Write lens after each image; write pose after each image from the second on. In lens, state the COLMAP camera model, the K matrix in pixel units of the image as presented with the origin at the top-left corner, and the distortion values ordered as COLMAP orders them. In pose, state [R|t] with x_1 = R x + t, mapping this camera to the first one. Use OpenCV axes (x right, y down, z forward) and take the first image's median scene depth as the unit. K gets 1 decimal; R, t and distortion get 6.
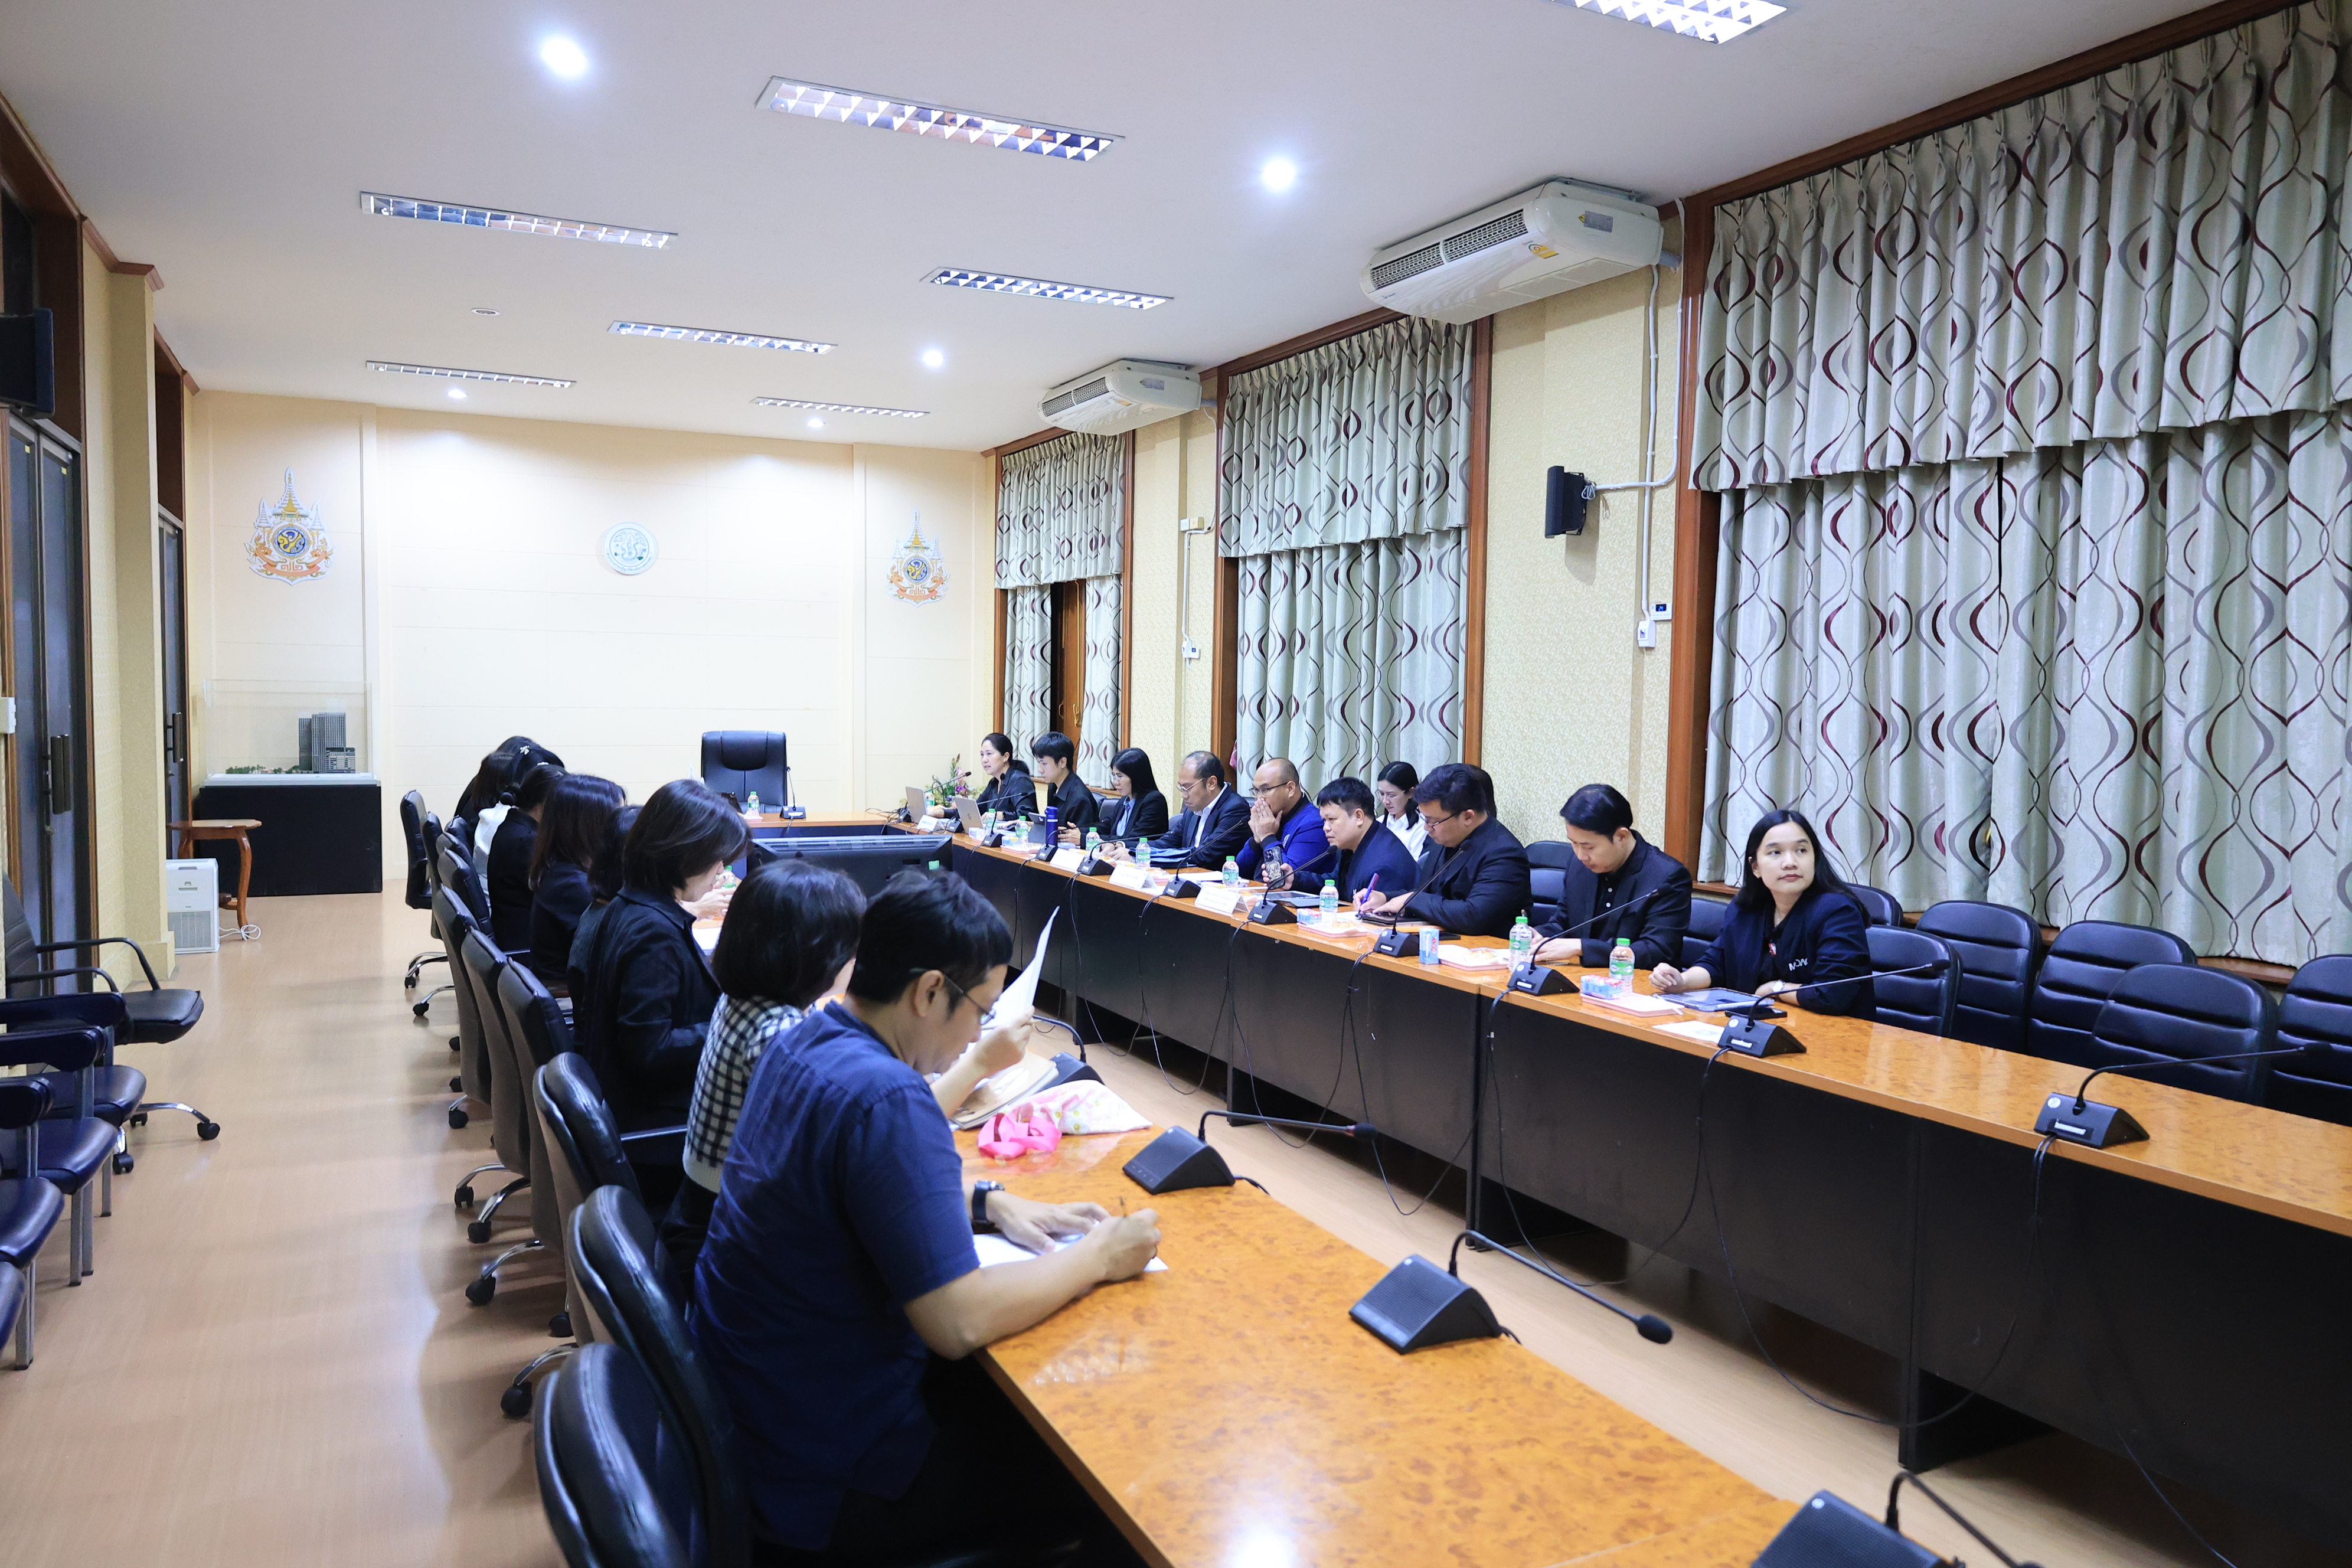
lens RADIAL K [[1586.4, 0, 1177.0], [0, 1586.4, 779.2], [0, 0, 1]] dist [-0.018332, 0.000740]
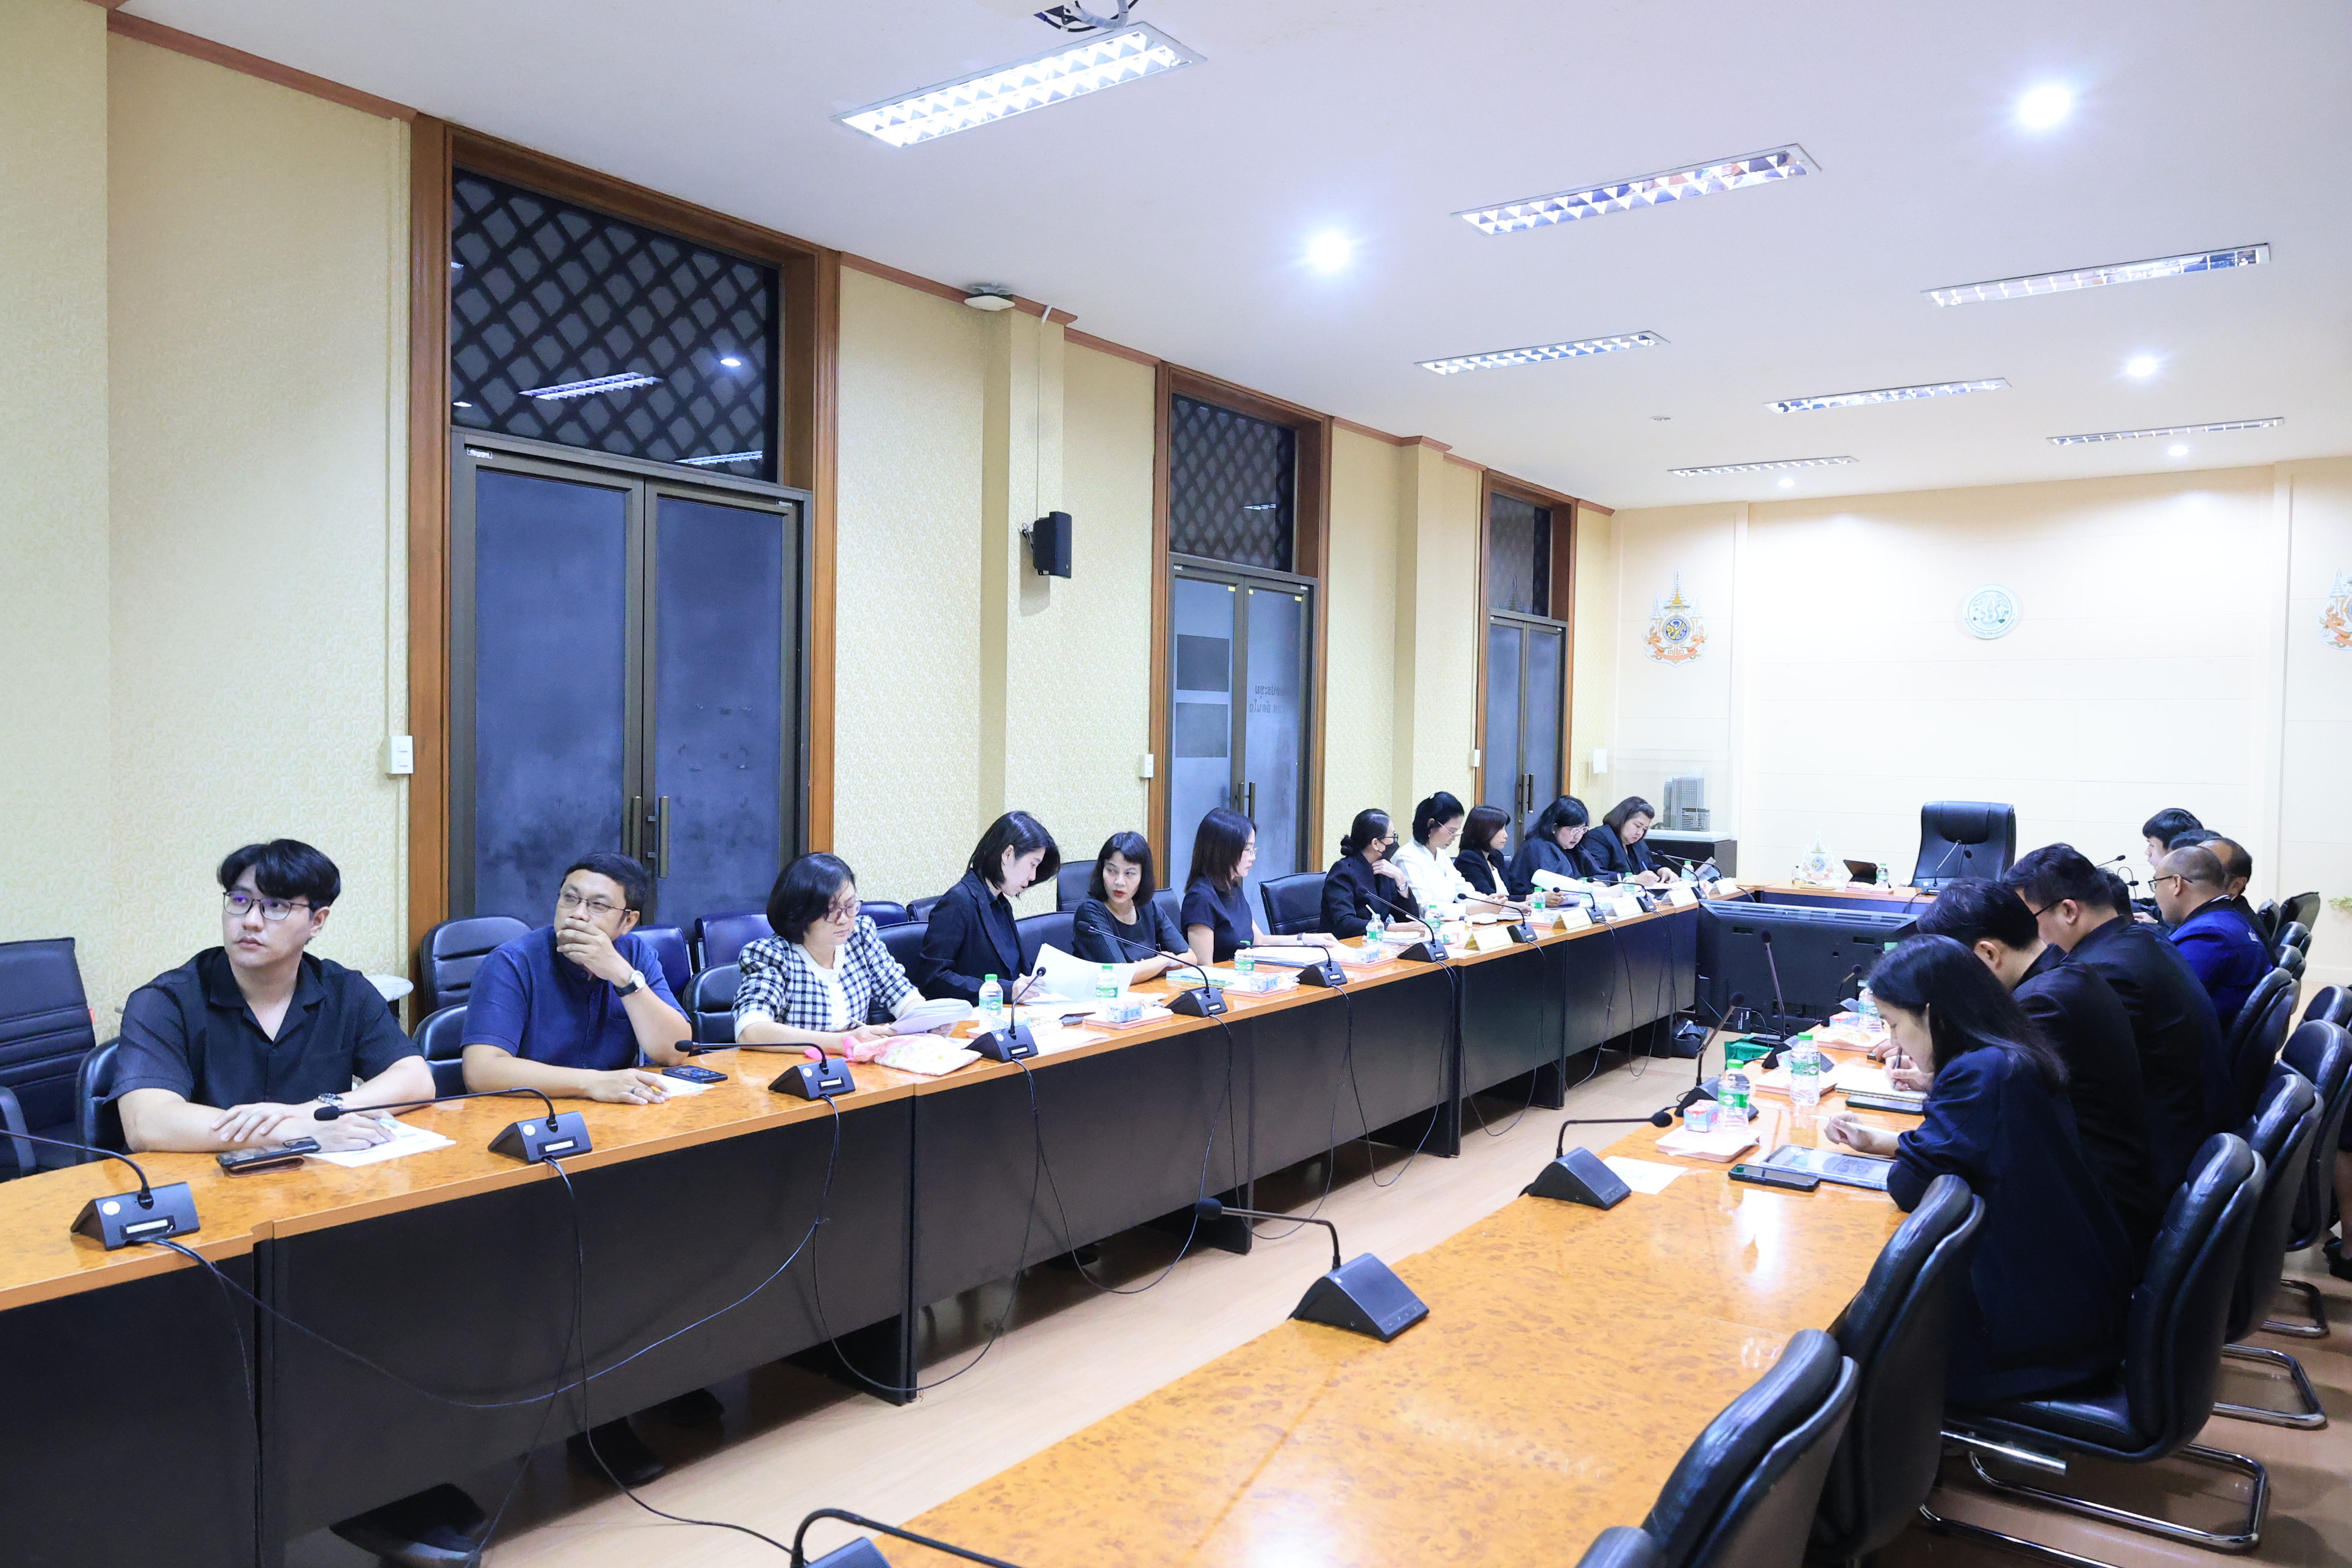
lens RADIAL K [[1586.4, 0, 1177.0], [0, 1586.4, 779.2], [0, 0, 1]] dist [-0.018332, 0.000740]
pose [[0.466878, 0.014962, -0.884195, 0.491055], [-0.057665, 0.998244, -0.013557, -0.005229], [0.882440, 0.057316, 0.466921, 0.224526]]
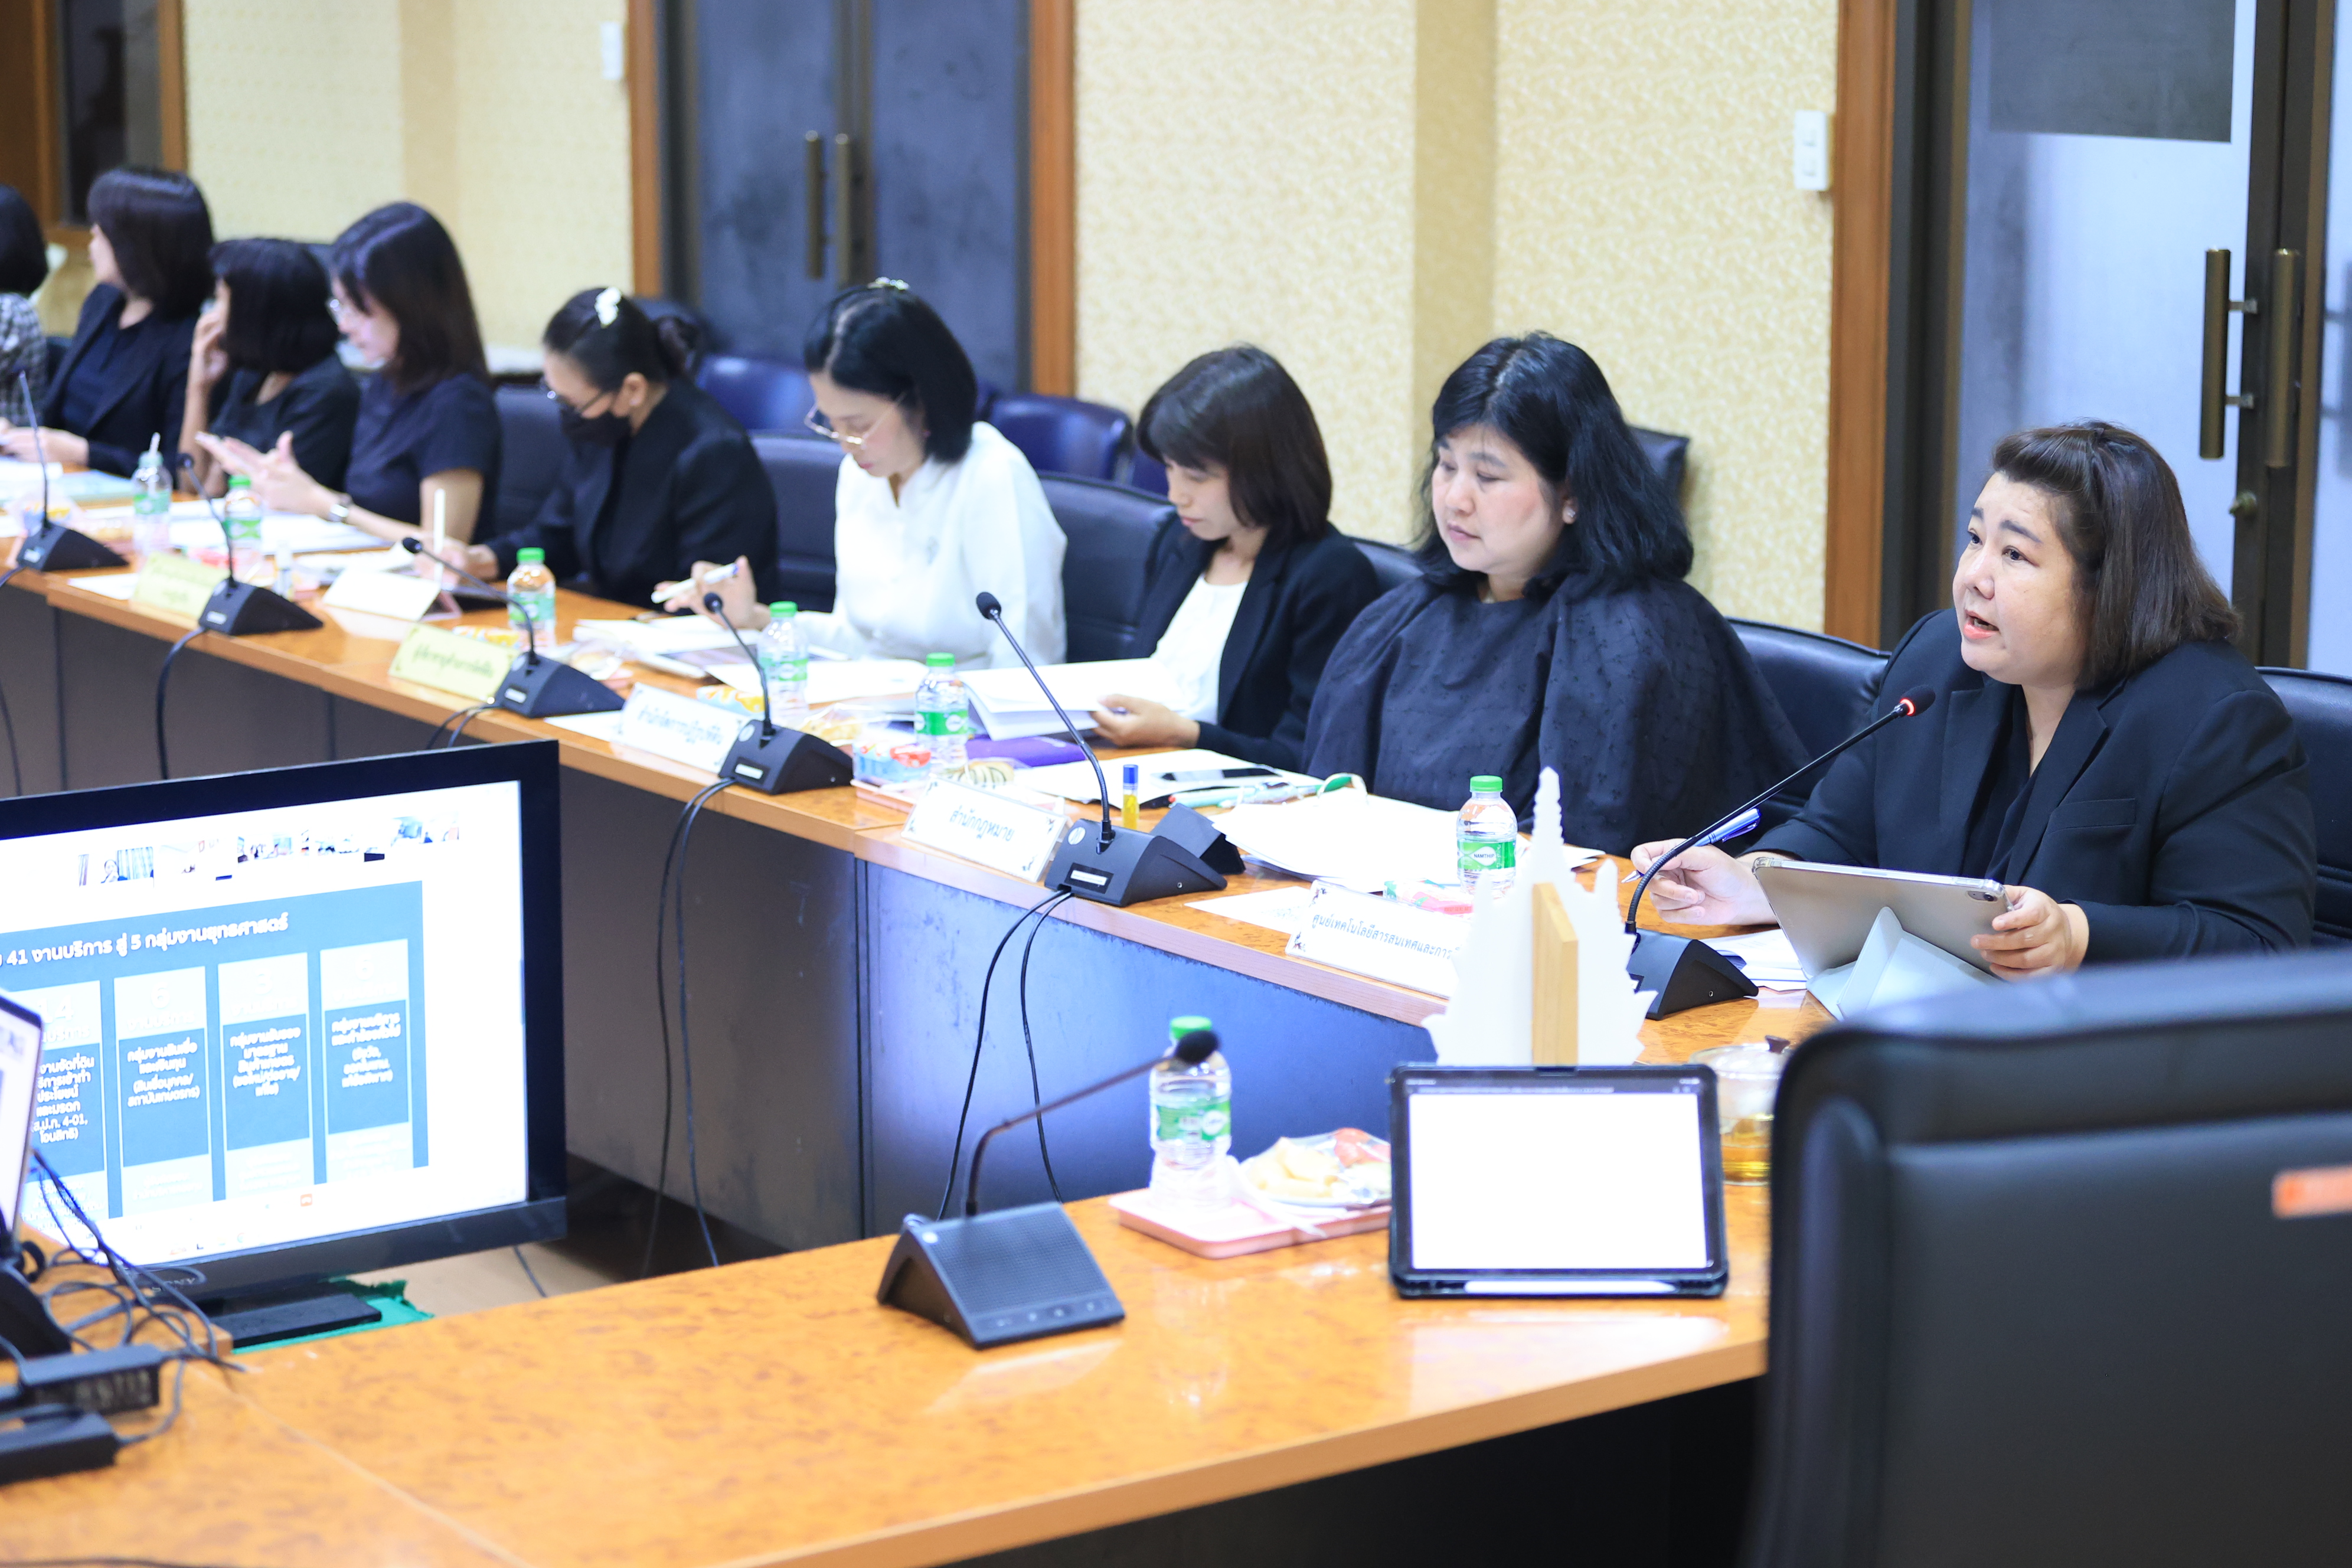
lens RADIAL K [[4532.7, 0, 1176.0], [0, 4532.7, 784.0], [0, 0, 1]] dist [-0.038868, -0.036769]
pose [[-0.984317, 0.001265, -0.176405, -0.230664], [-0.038749, 0.974003, 0.223196, -0.108075], [0.172101, 0.226531, -0.958679, 1.711647]]
